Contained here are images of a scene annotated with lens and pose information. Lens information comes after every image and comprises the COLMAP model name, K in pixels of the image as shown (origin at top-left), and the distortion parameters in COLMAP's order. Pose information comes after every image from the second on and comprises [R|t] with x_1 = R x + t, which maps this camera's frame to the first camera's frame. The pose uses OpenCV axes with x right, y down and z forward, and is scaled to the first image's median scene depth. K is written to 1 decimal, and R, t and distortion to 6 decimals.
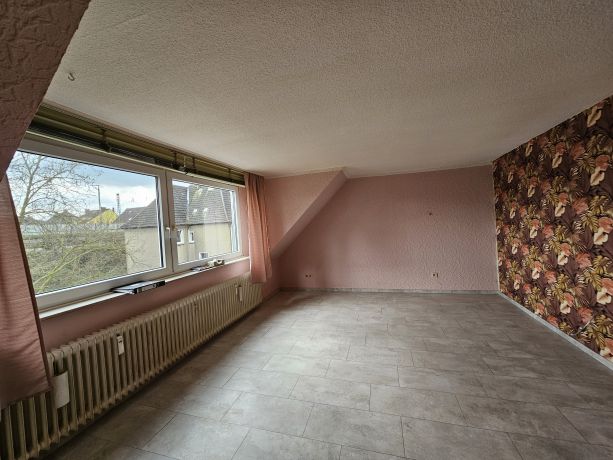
lens RADIAL K [[248.5, 0, 305.9], [0, 248.5, 227.7], [0, 0, 1]] dist [0.000300, -0.000326]
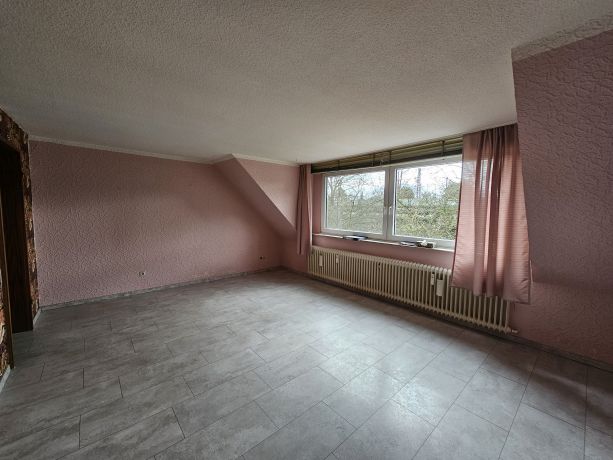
lens RADIAL K [[248.5, 0, 307.4], [0, 248.5, 230.5], [0, 0, 1]] dist [0.000300, -0.000326]
pose [[-0.526612, 0.124154, -0.840991, 0.998122], [0.007453, 0.989914, 0.141472, -0.081655], [0.850073, 0.068233, -0.522226, 1.553337]]
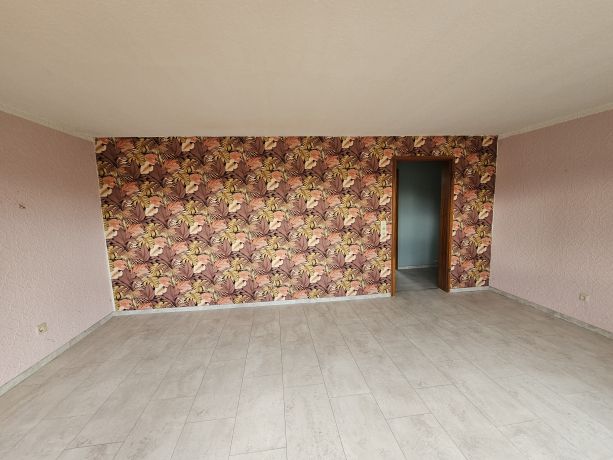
lens RADIAL K [[248.5, 0, 305.6], [0, 248.5, 231.0], [0, 0, 1]] dist [0.000300, -0.000326]
pose [[-0.407018, -0.030908, 0.912897, -0.271501], [0.064786, 0.995933, 0.062605, -0.005152], [-0.911120, 0.084624, -0.403361, 1.291543]]
